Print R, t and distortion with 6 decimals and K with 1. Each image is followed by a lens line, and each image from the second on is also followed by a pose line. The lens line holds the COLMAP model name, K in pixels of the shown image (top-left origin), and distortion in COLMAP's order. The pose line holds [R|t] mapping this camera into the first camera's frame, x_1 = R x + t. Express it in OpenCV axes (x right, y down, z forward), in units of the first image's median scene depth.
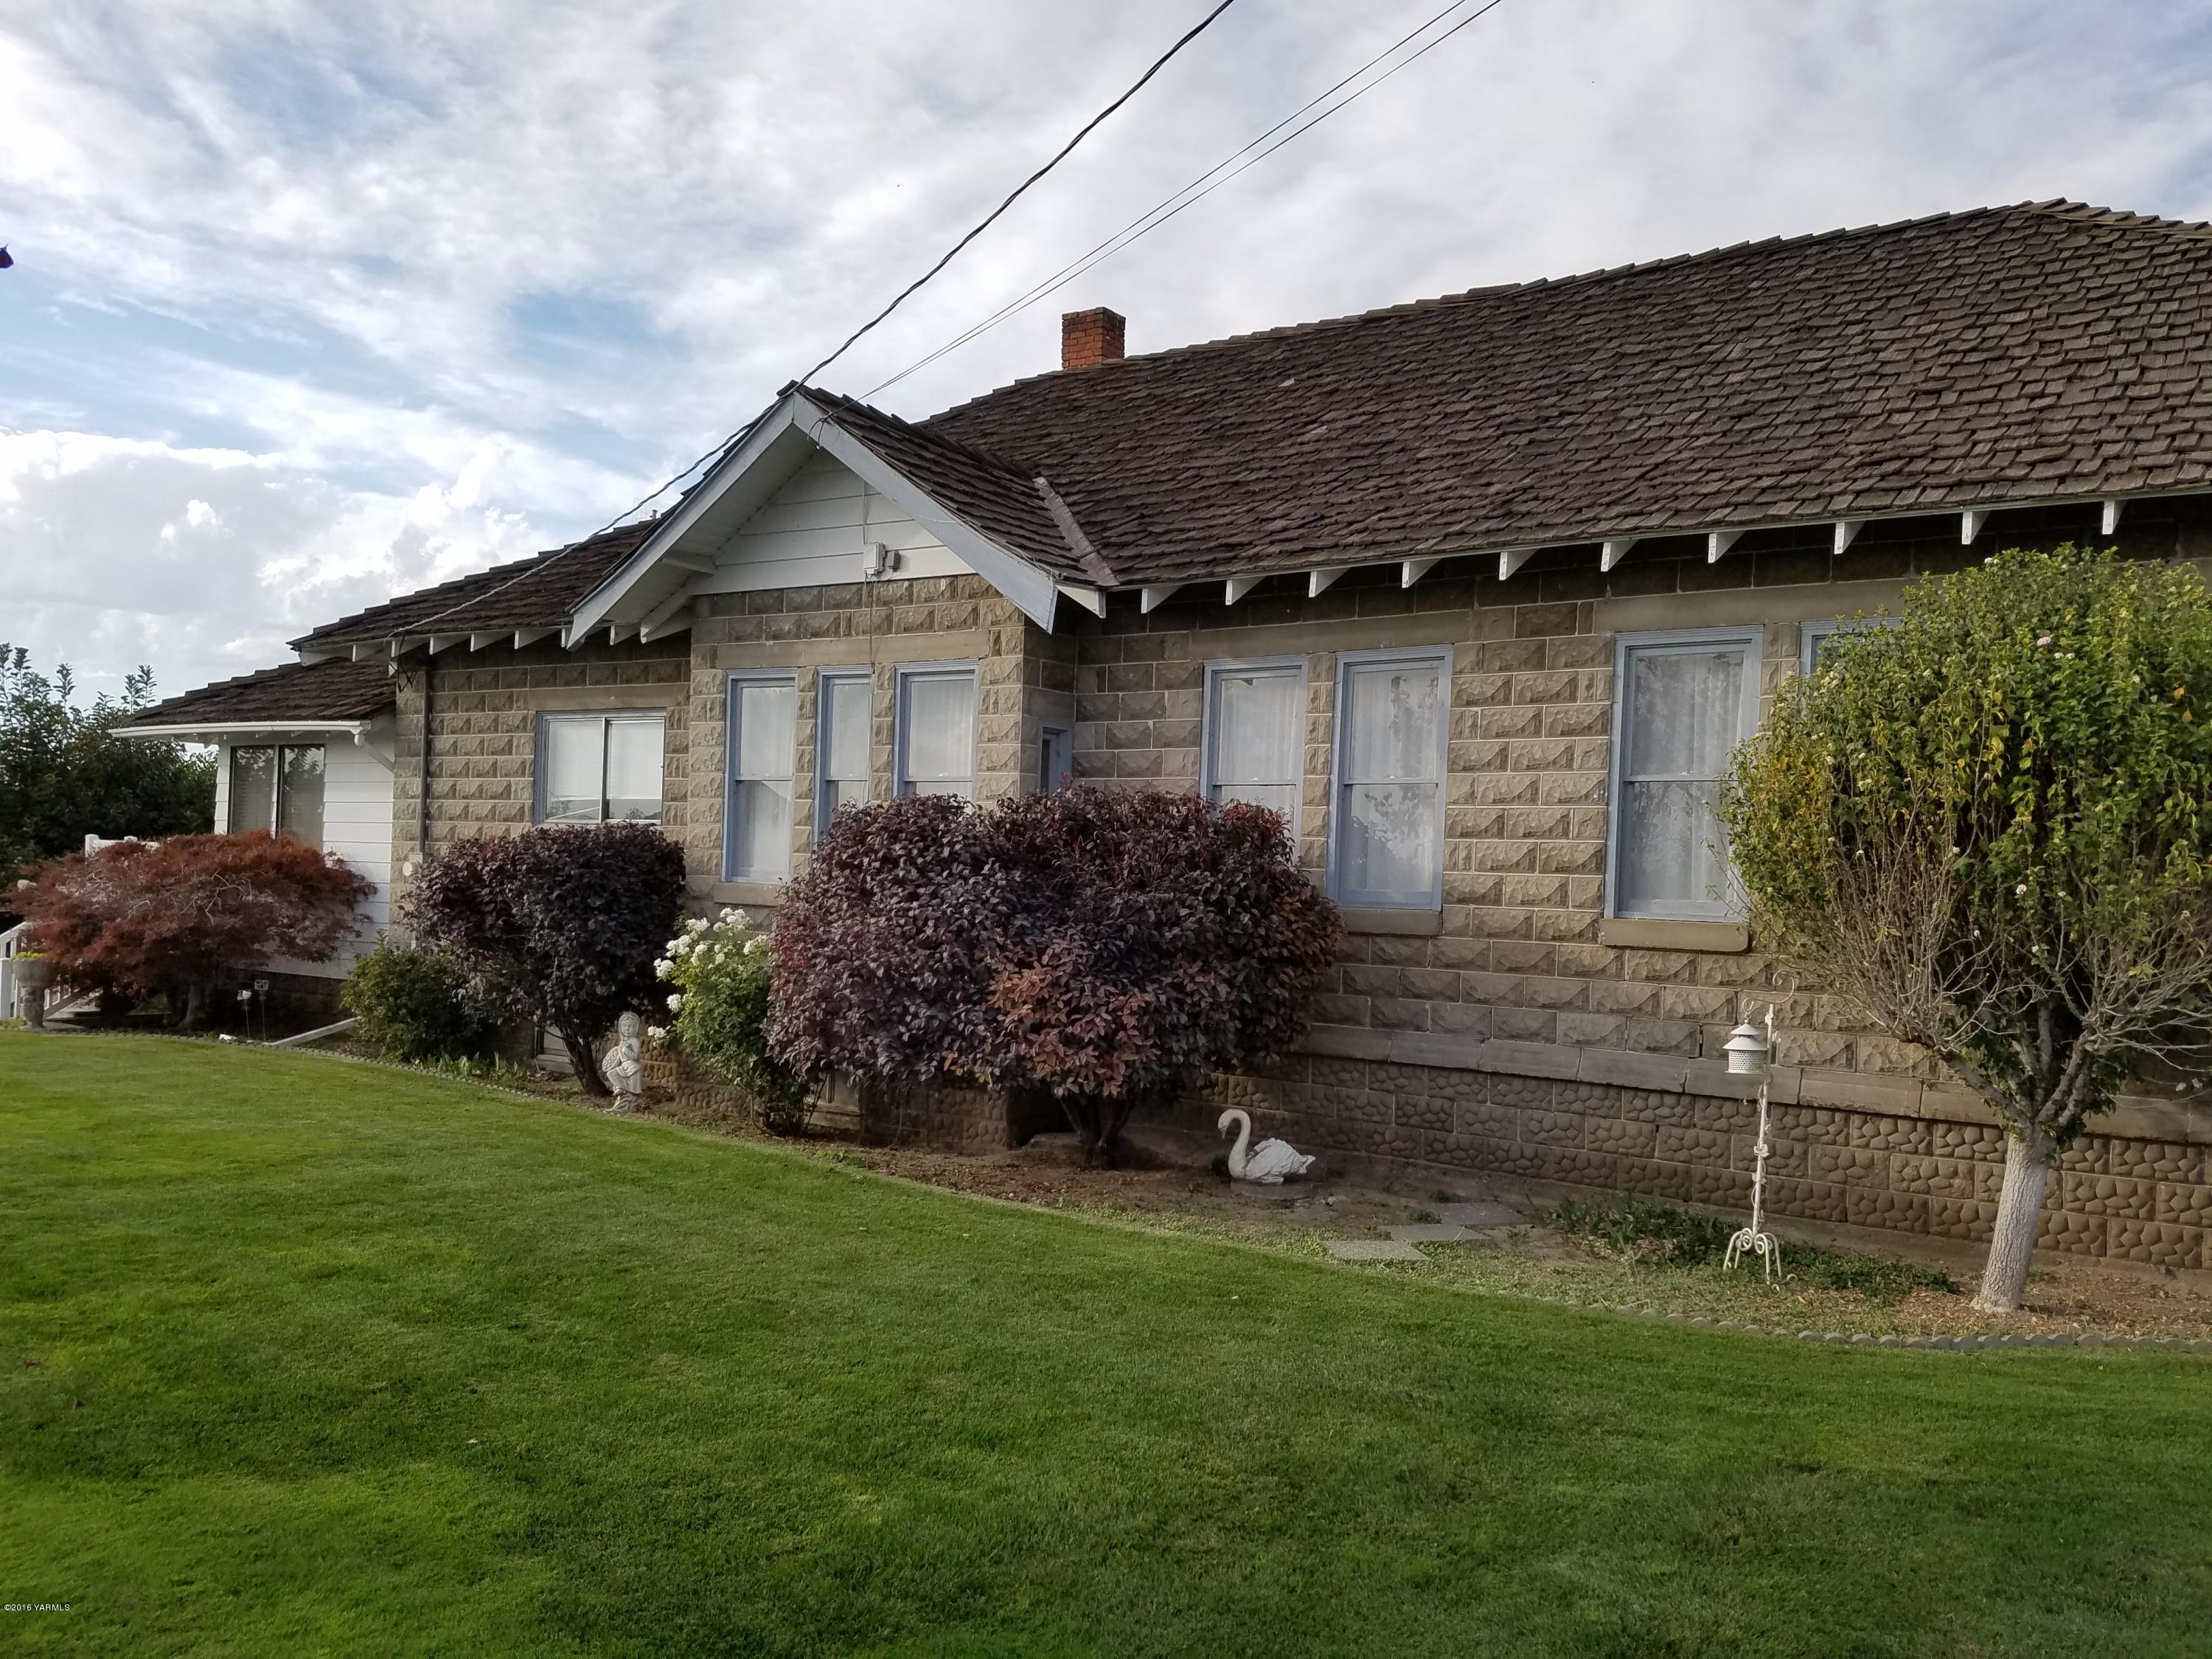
lens RADIAL K [[1657.9, 0, 1108.7], [0, 1657.9, 904.7], [0, 0, 1]] dist [0.156382, -0.251832]
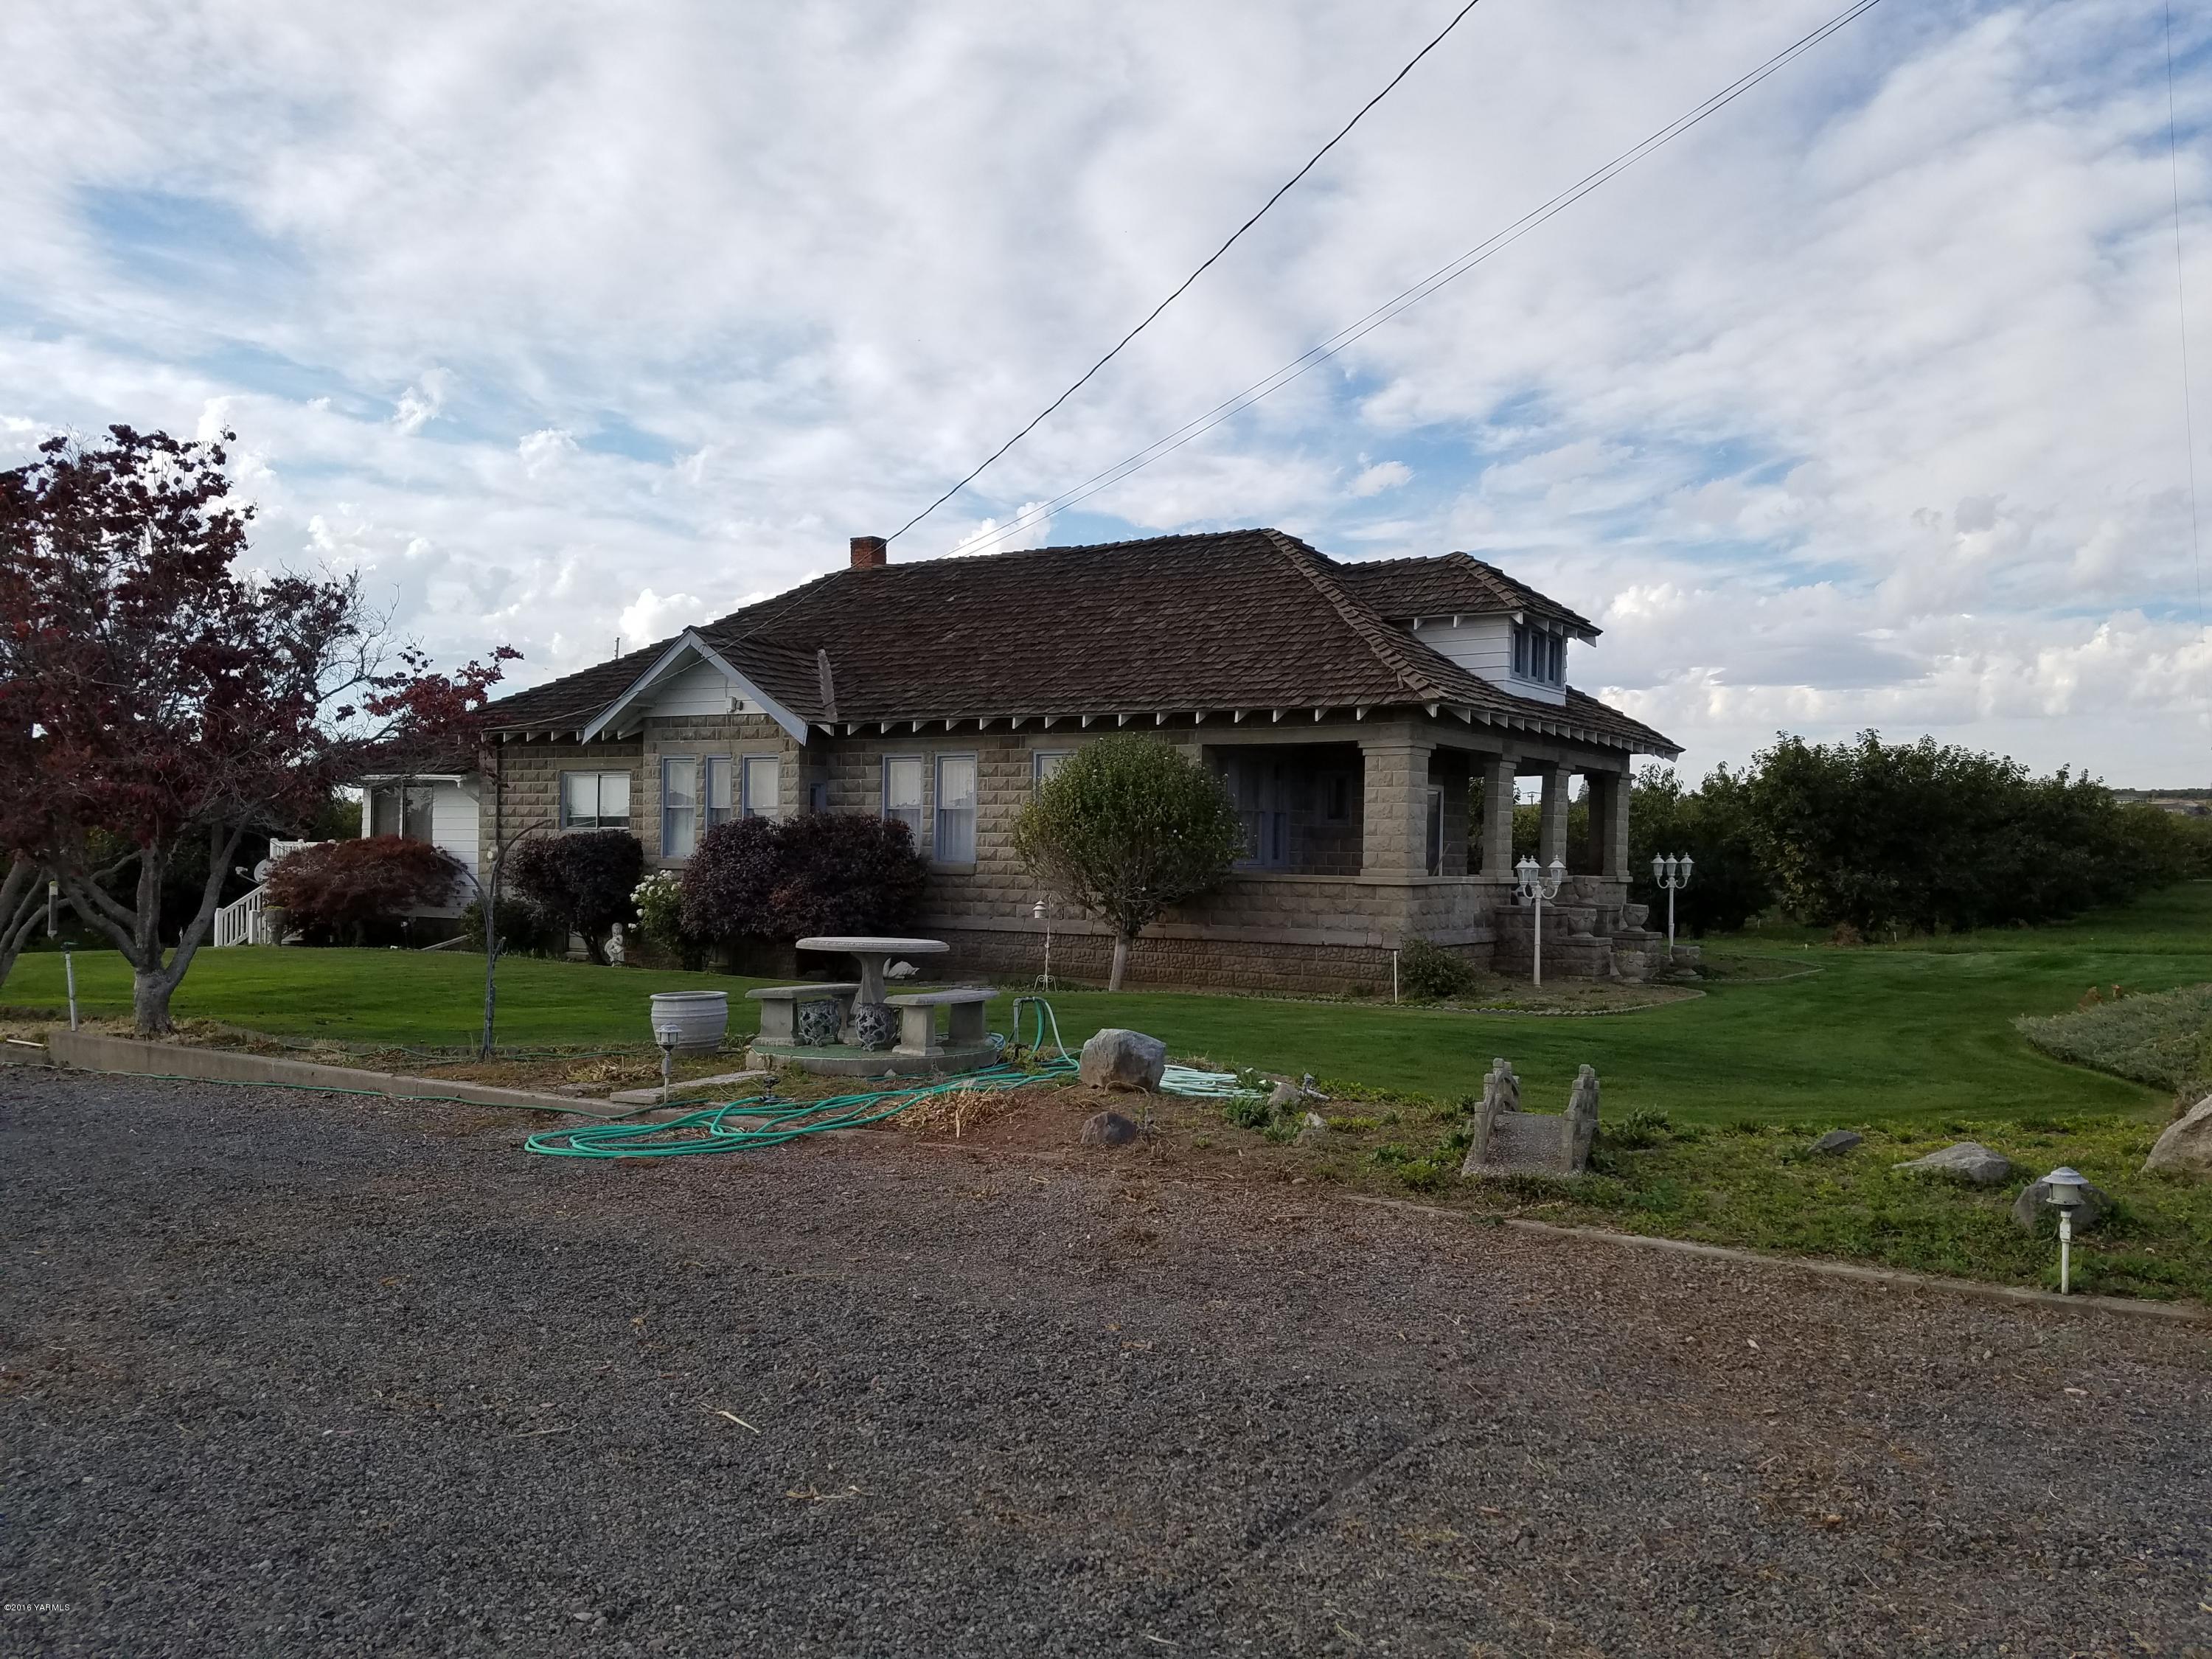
lens RADIAL K [[1665.6, 0, 1150.0], [0, 1665.6, 887.9], [0, 0, 1]] dist [0.148926, -0.219374]
pose [[0.998707, -0.022168, 0.045755, 0.282972], [0.021856, 0.999734, 0.007309, 0.021855], [-0.045905, -0.006300, 0.998926, -1.135969]]
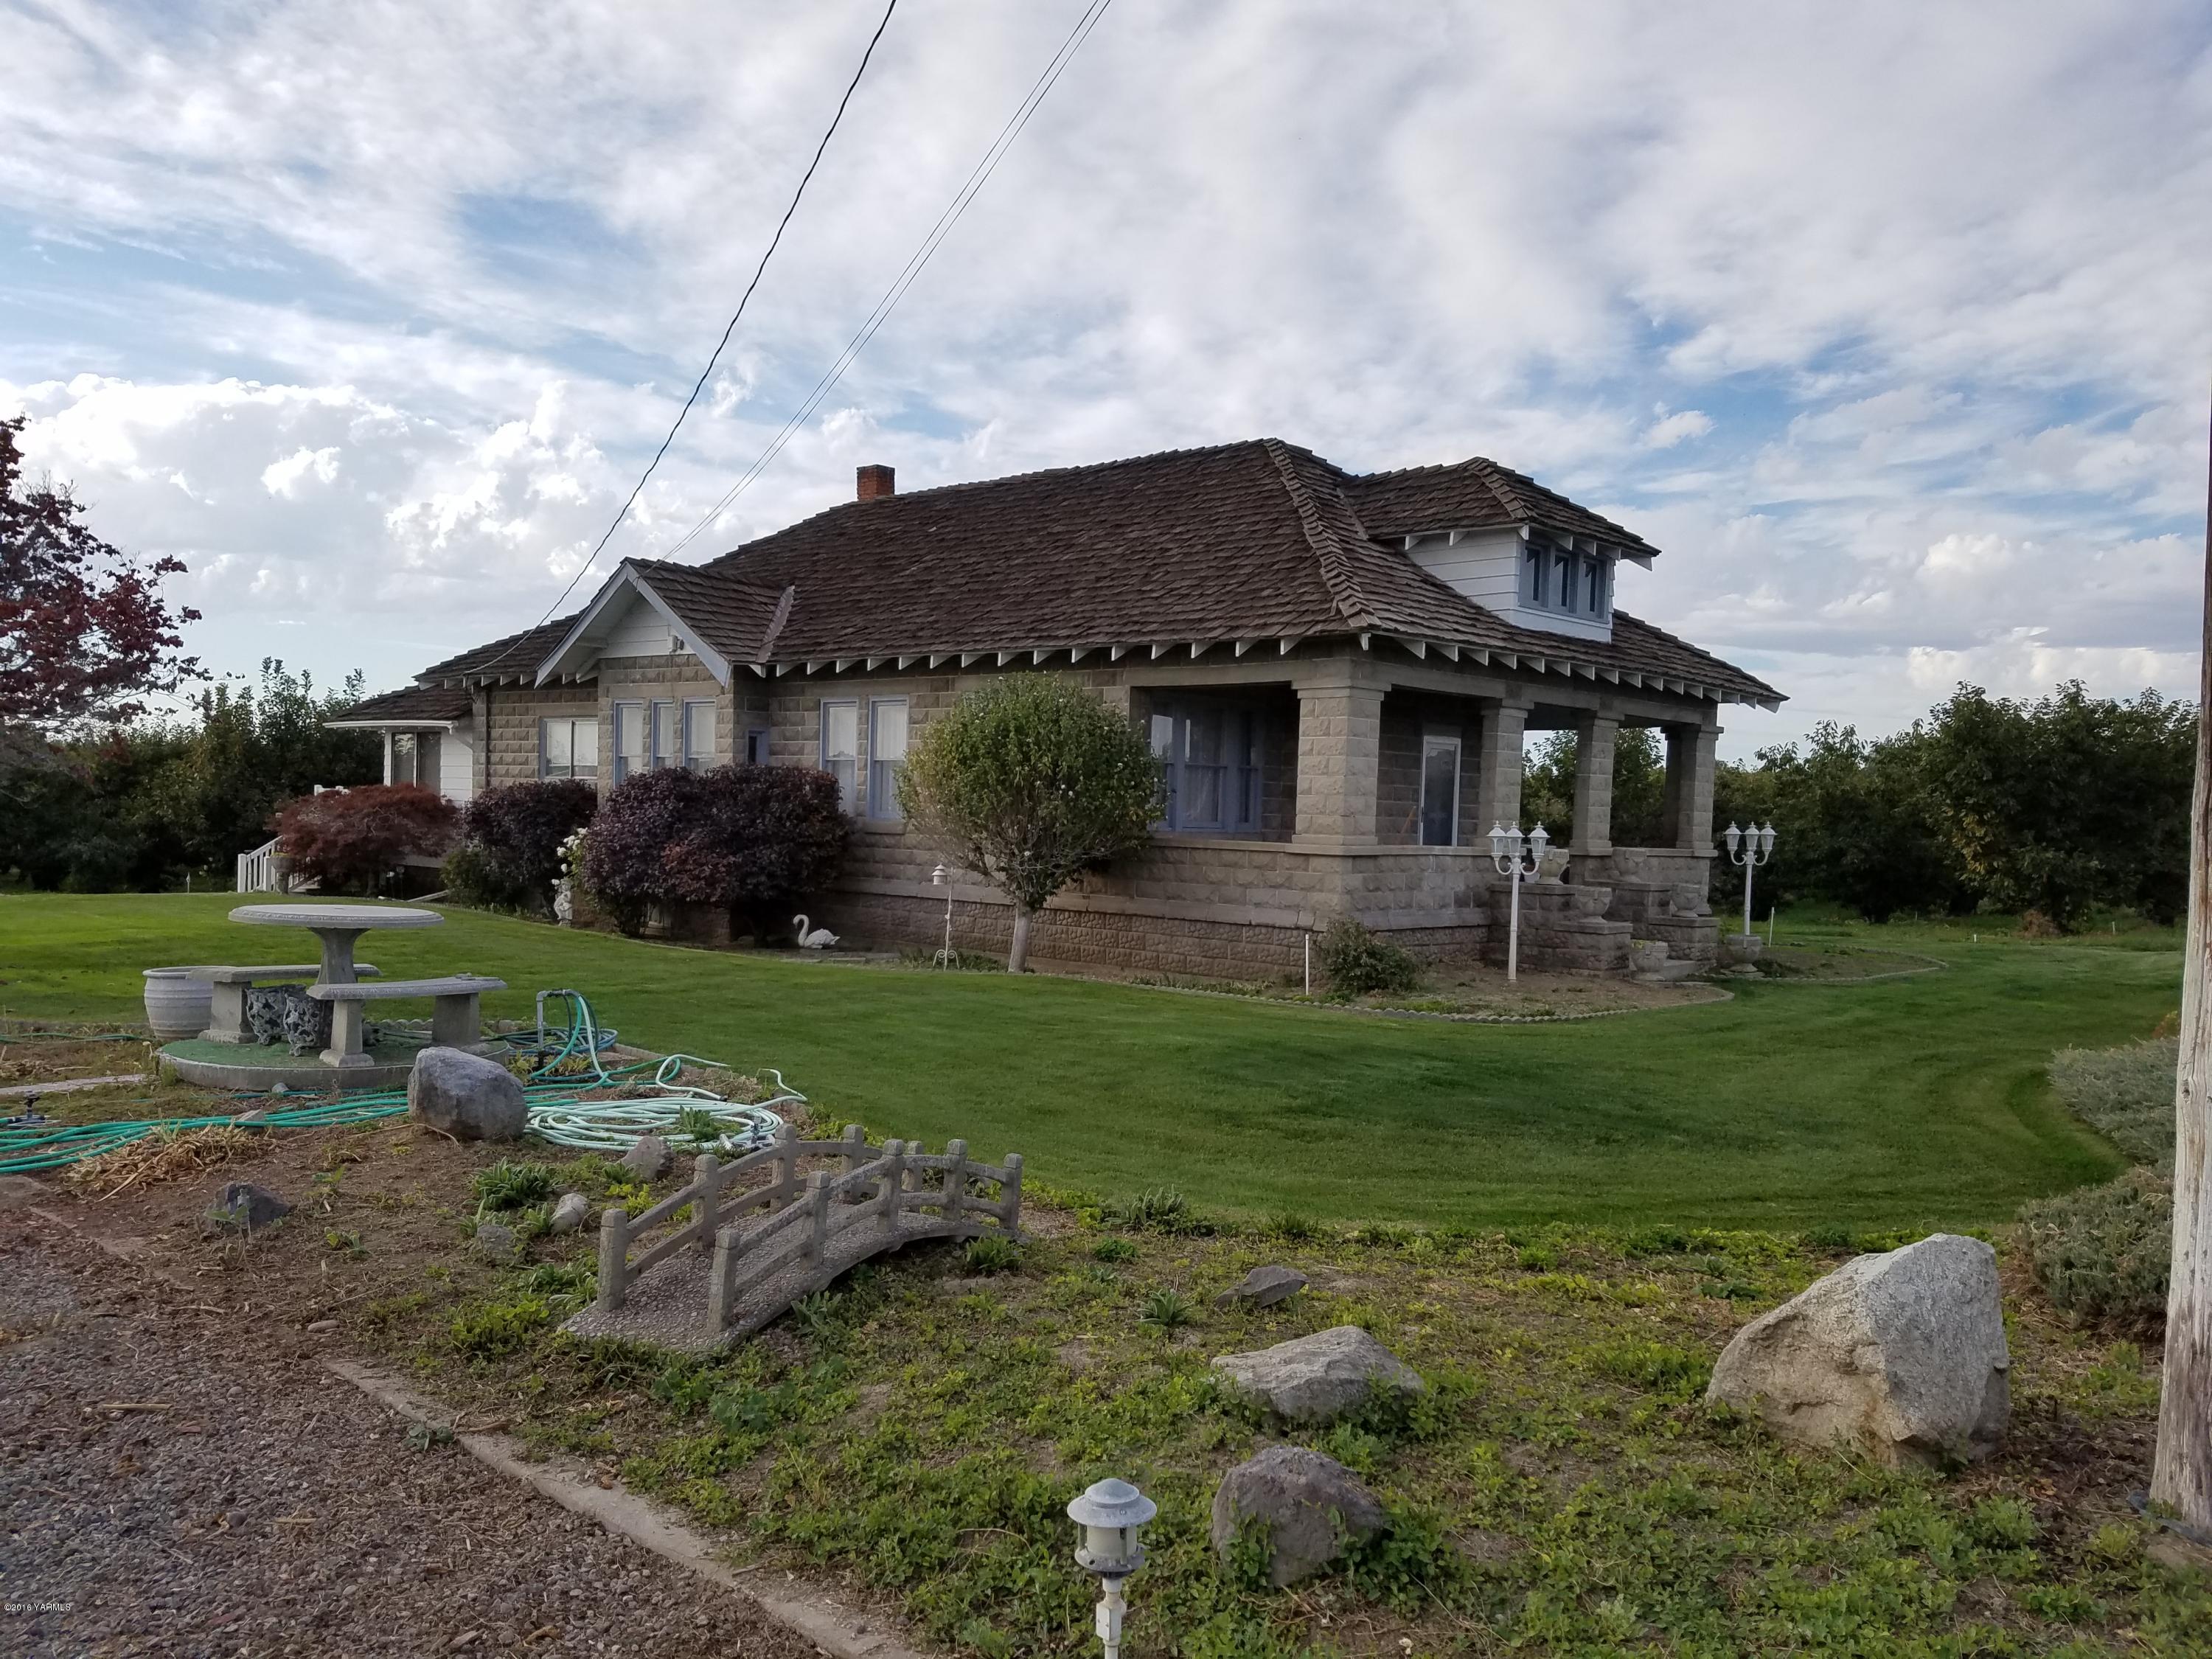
lens RADIAL K [[1657.9, 0, 1108.7], [0, 1657.9, 904.7], [0, 0, 1]] dist [0.156382, -0.251832]
pose [[0.991766, 0.001564, -0.128054, 0.604445], [0.003199, 0.999311, 0.036980, 0.026377], [0.128023, -0.037085, 0.991078, -0.869851]]
